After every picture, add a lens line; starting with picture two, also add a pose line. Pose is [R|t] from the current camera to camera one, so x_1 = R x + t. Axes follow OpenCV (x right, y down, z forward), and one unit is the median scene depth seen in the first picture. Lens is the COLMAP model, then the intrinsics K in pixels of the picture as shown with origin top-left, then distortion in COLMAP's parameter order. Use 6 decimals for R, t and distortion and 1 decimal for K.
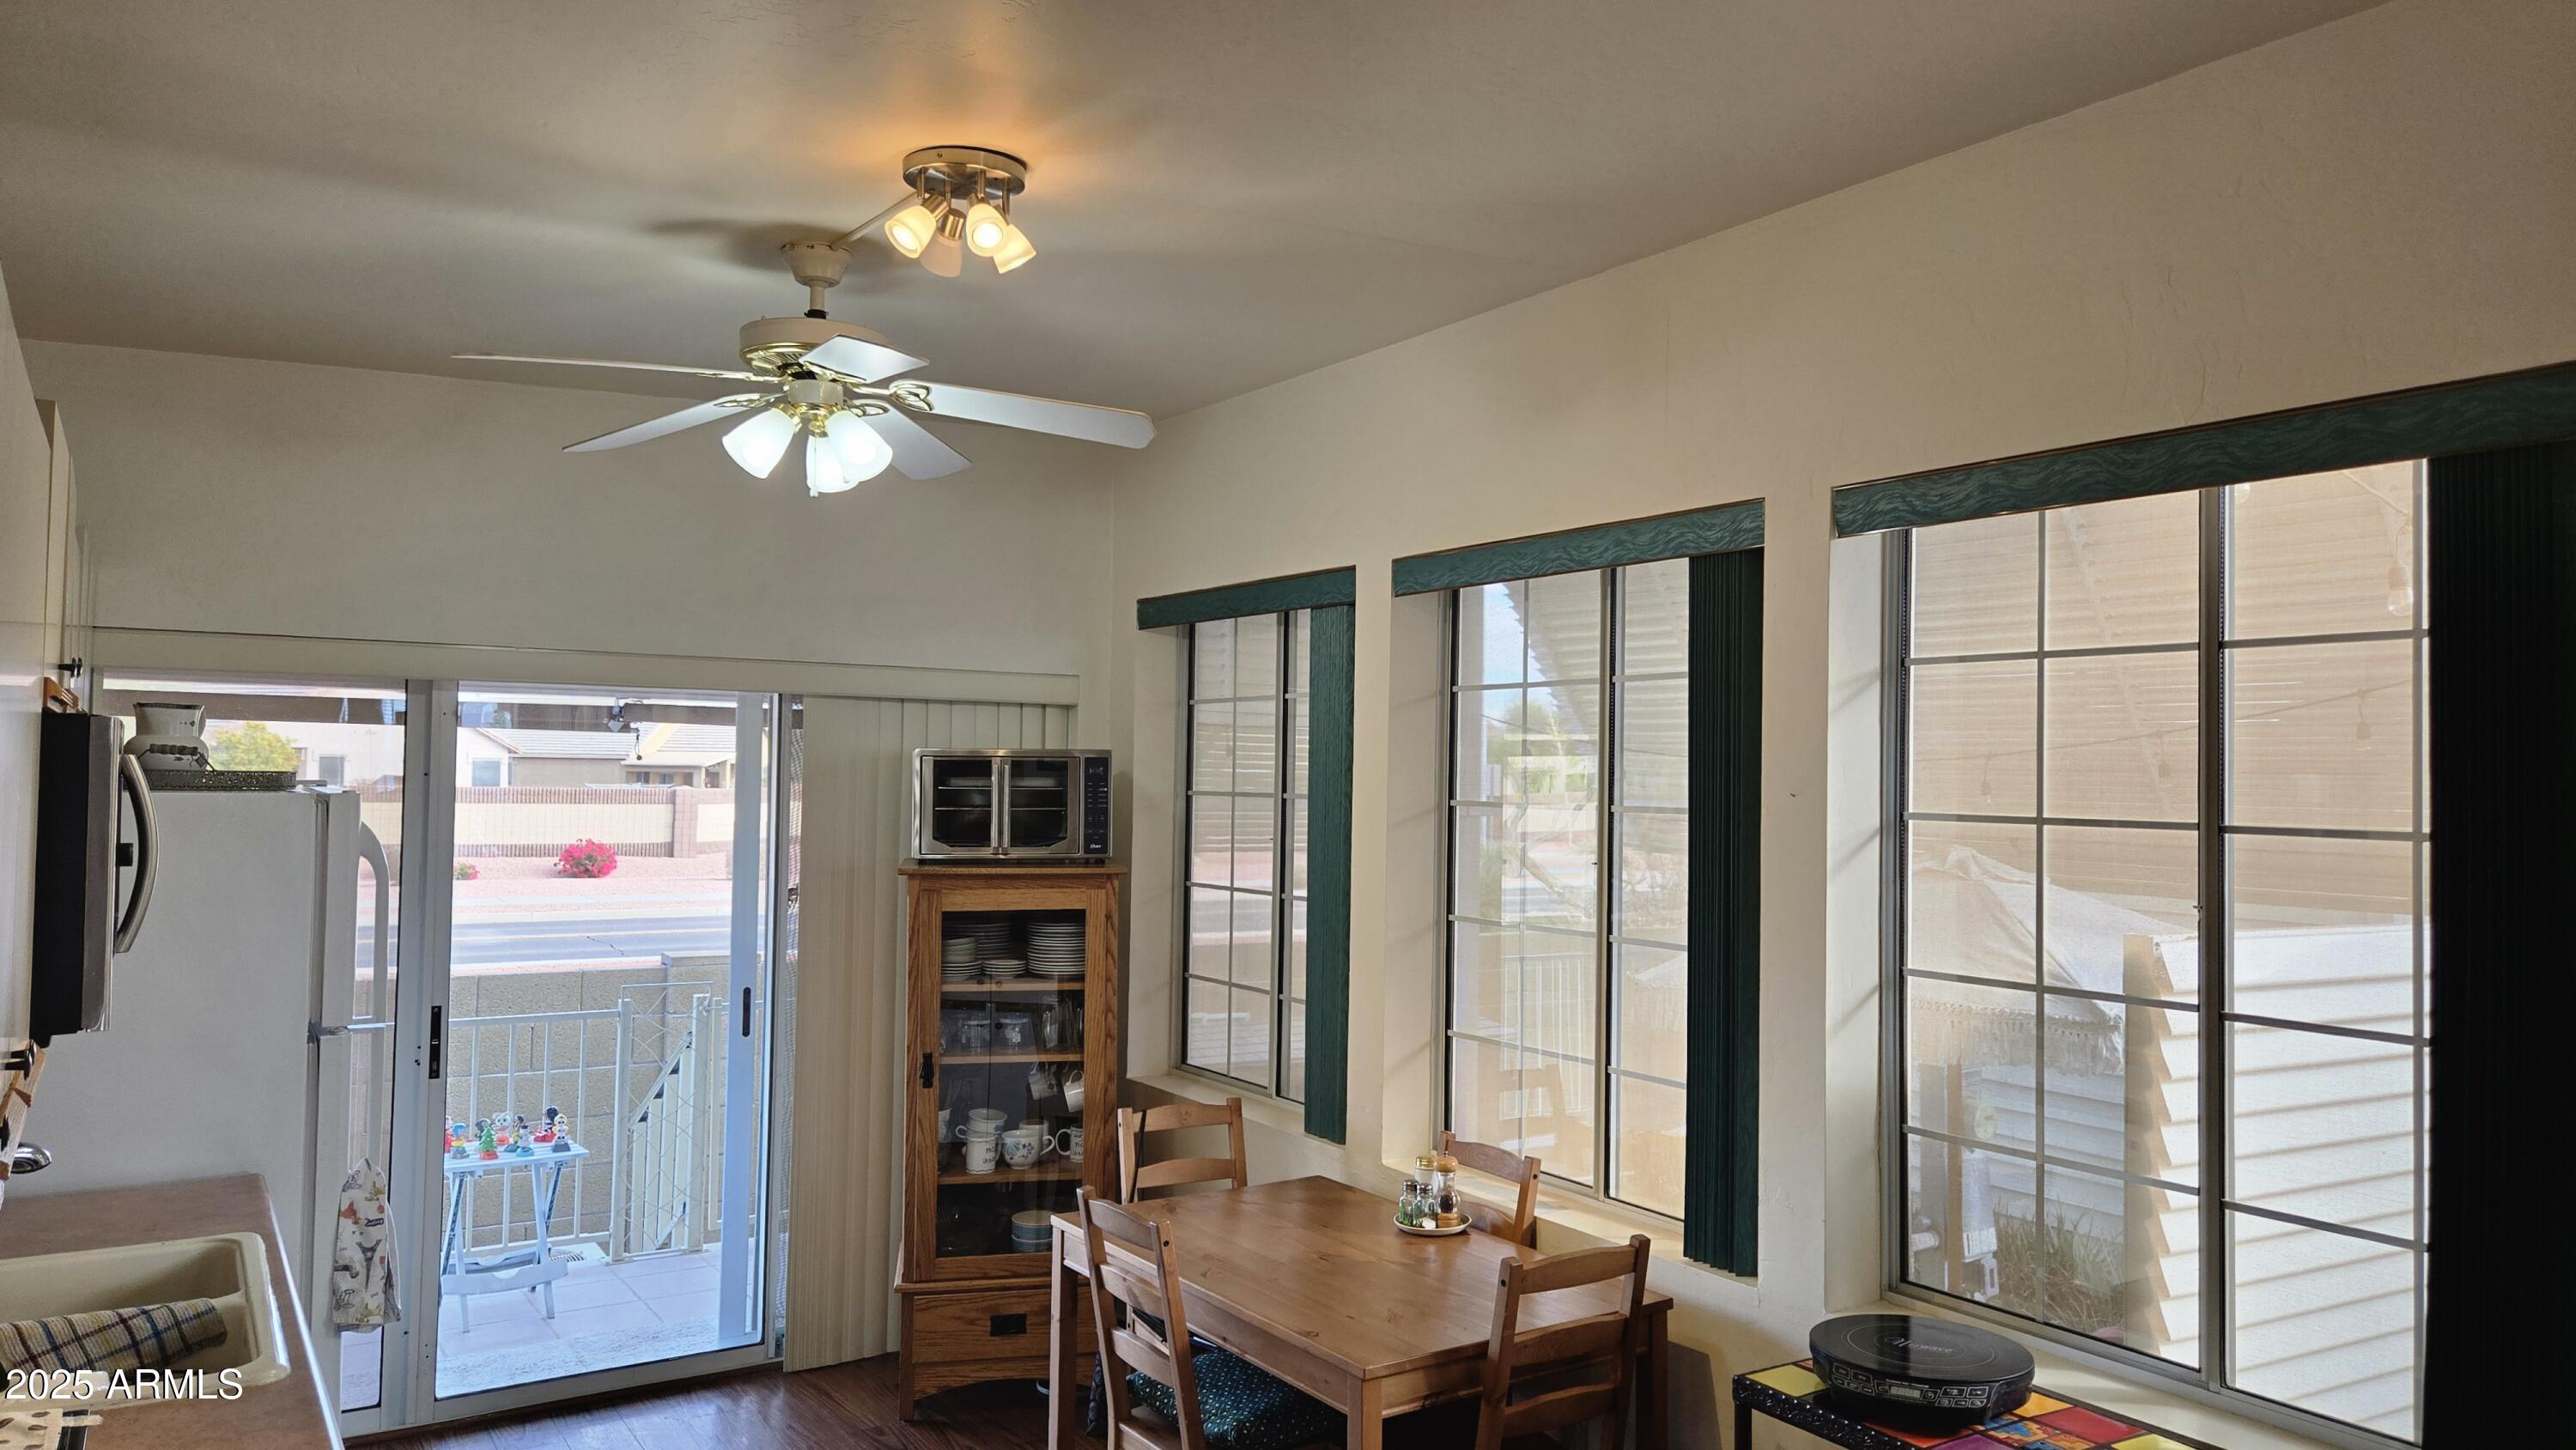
lens RADIAL K [[1744.1, 0, 1291.6], [0, 1744.1, 700.8], [0, 0, 1]] dist [0.042525, -0.021952]
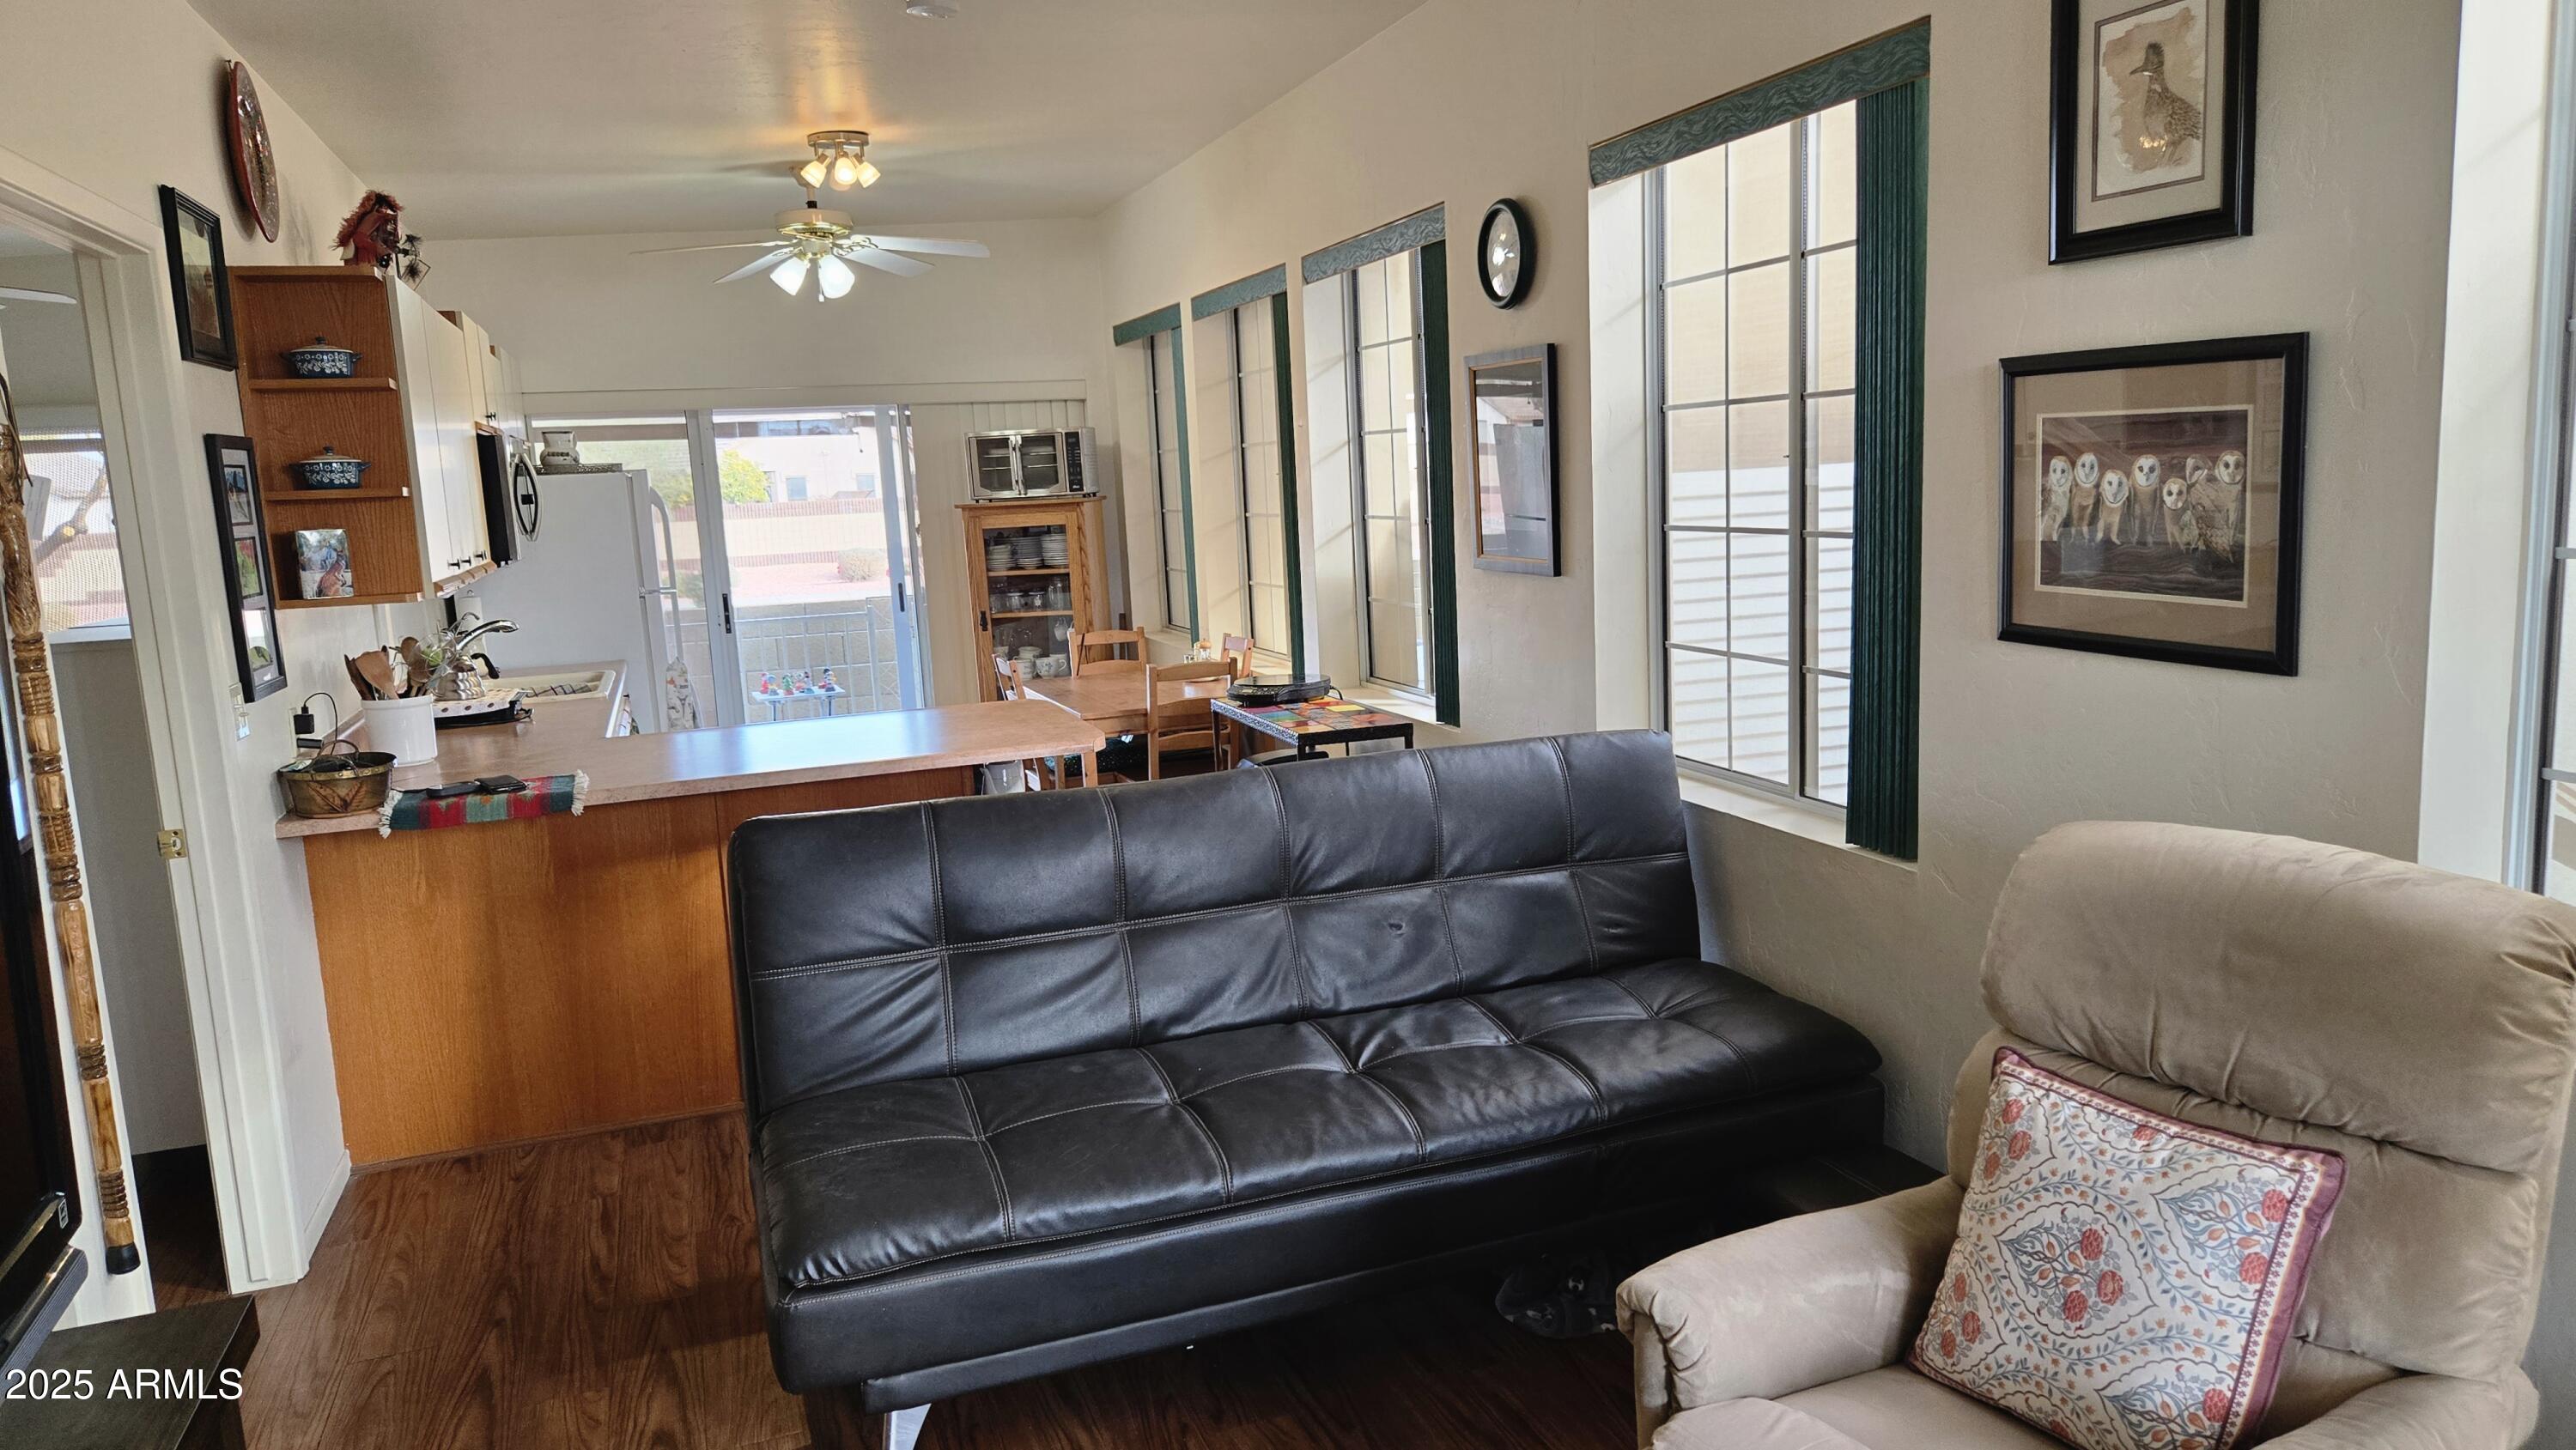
lens RADIAL K [[1744.1, 0, 1296.3], [0, 1744.1, 732.9], [0, 0, 1]] dist [0.042525, -0.021952]
pose [[0.970826, -0.023587, -0.238621, 0.503366], [0.070203, 0.979503, 0.188799, 0.015149], [0.229277, -0.200043, 0.952583, -0.597614]]
